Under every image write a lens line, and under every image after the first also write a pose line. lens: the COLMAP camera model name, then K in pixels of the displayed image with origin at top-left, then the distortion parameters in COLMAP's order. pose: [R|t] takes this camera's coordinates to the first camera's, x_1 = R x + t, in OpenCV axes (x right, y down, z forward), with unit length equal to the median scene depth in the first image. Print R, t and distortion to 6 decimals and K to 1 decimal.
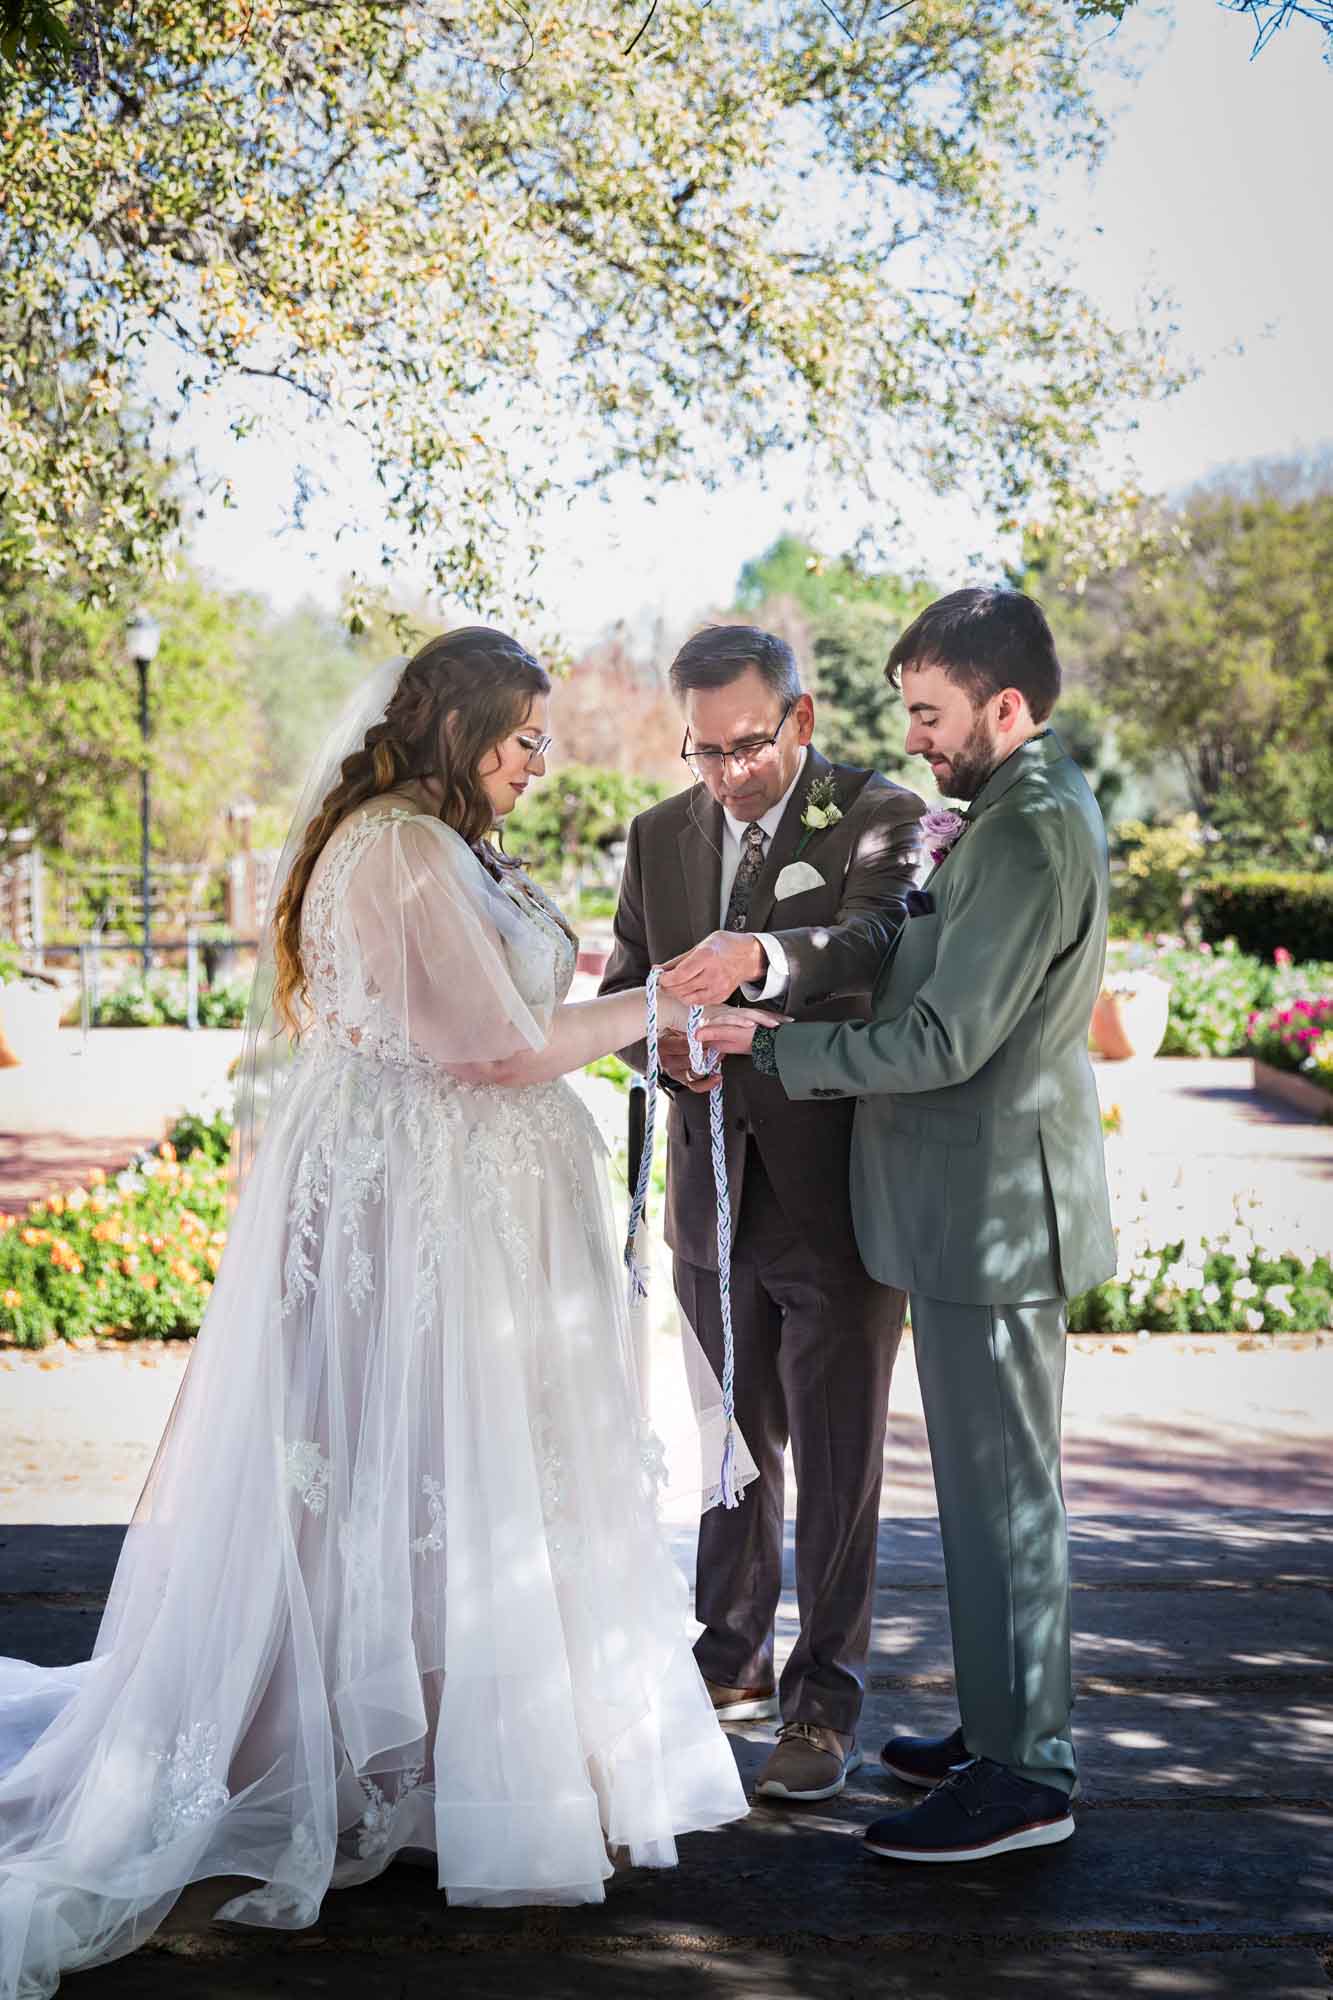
lens RADIAL K [[3398.2, 0, 660.7], [0, 3398.2, 986.9], [0, 0, 1]] dist [0.015726, 0.000000]
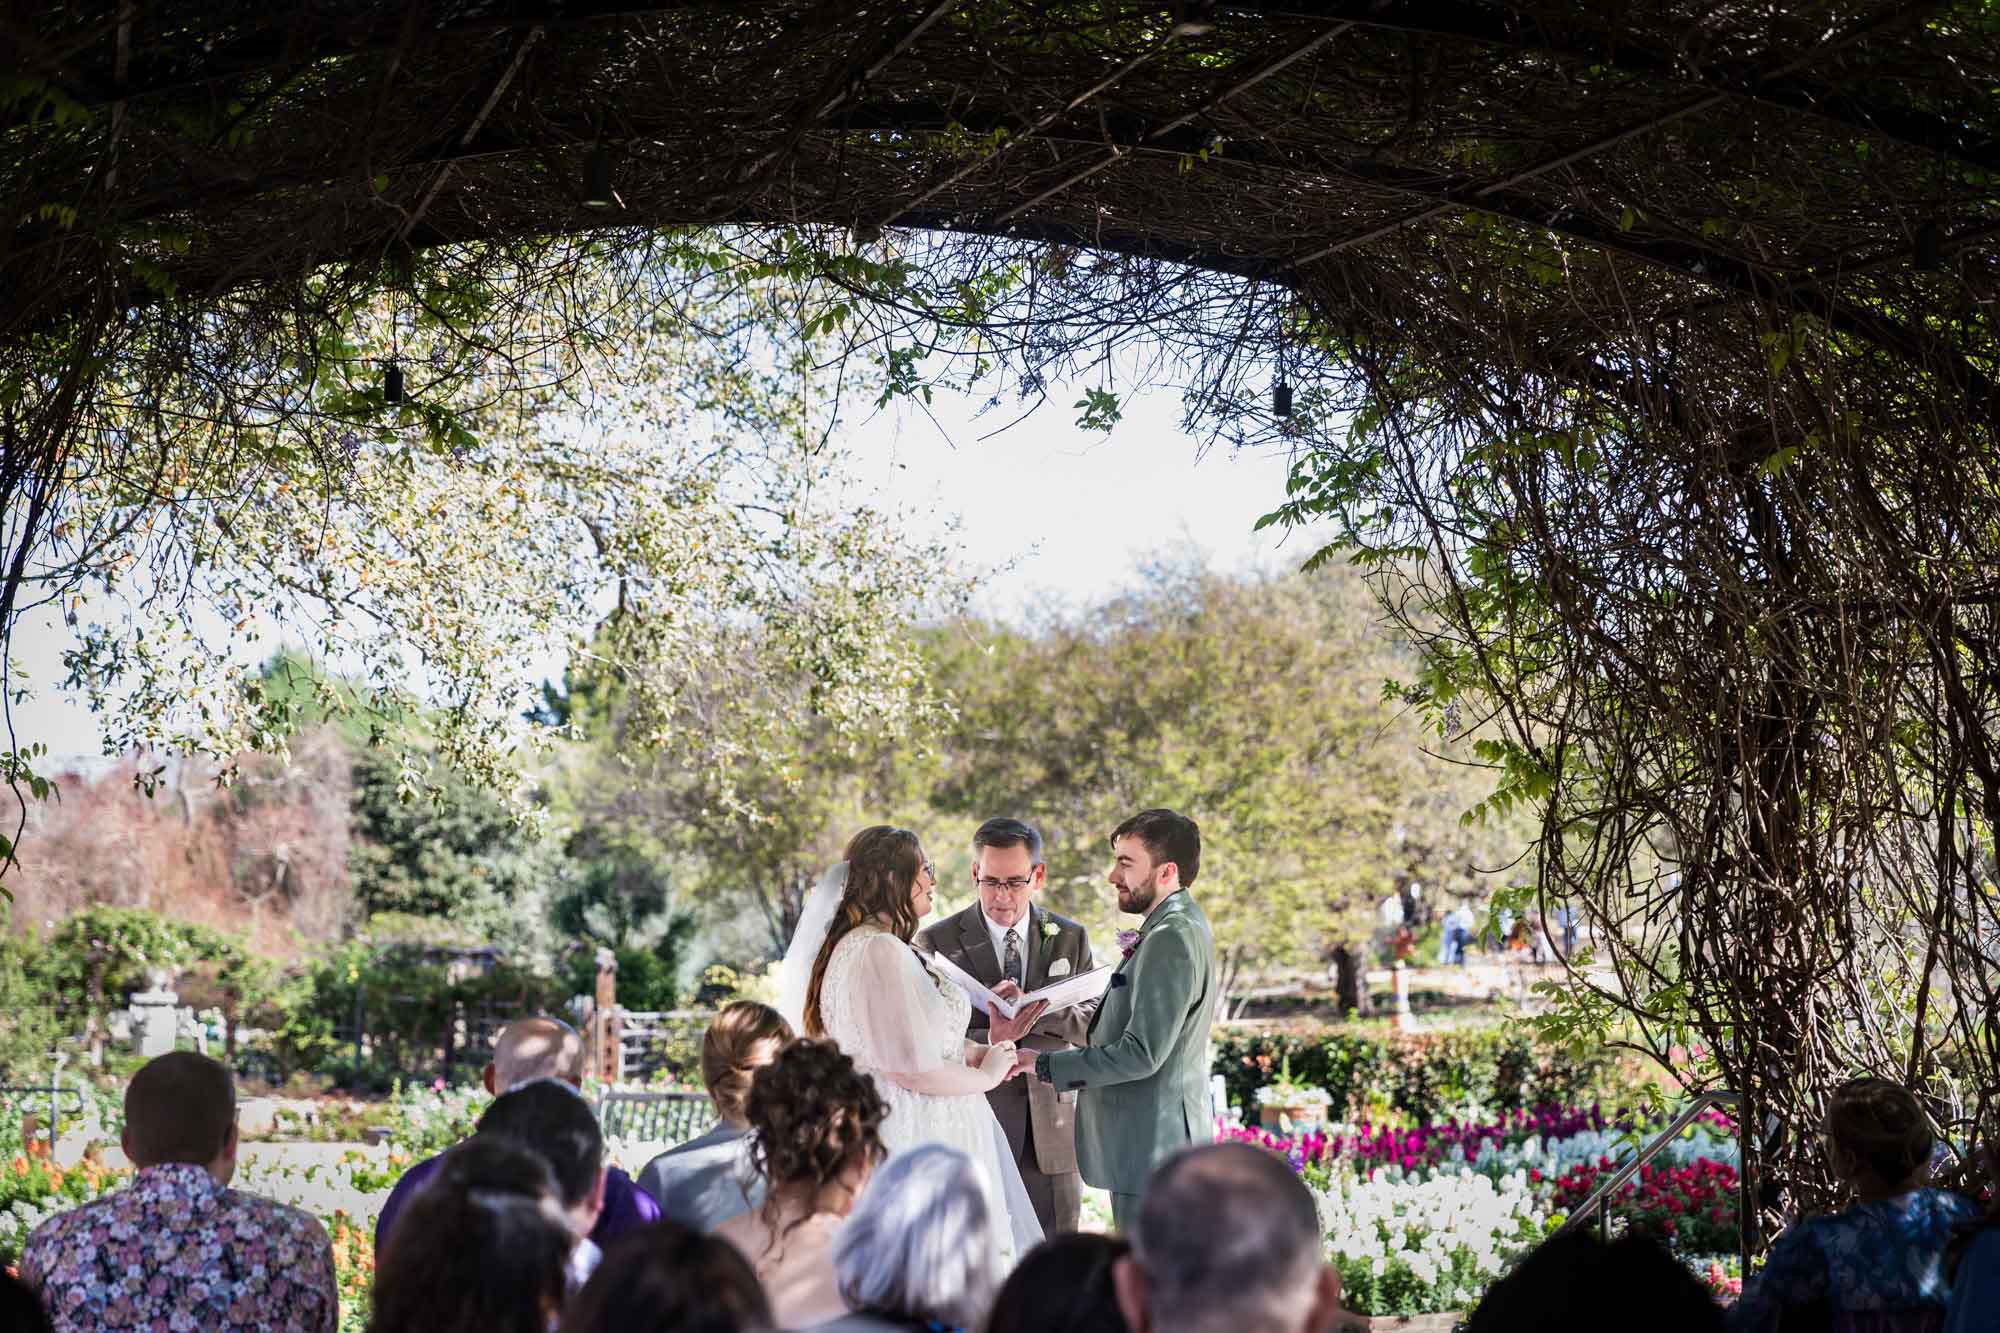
lens RADIAL K [[4294.8, 0, 827.5], [0, 4294.8, 702.2], [0, 0, 1]] dist [0.043195, 0.000000]
pose [[0.978888, 0.012876, 0.203993, -0.122312], [0.010161, 0.993715, -0.111480, 0.018377], [-0.204146, 0.111199, 0.972604, -0.277275]]
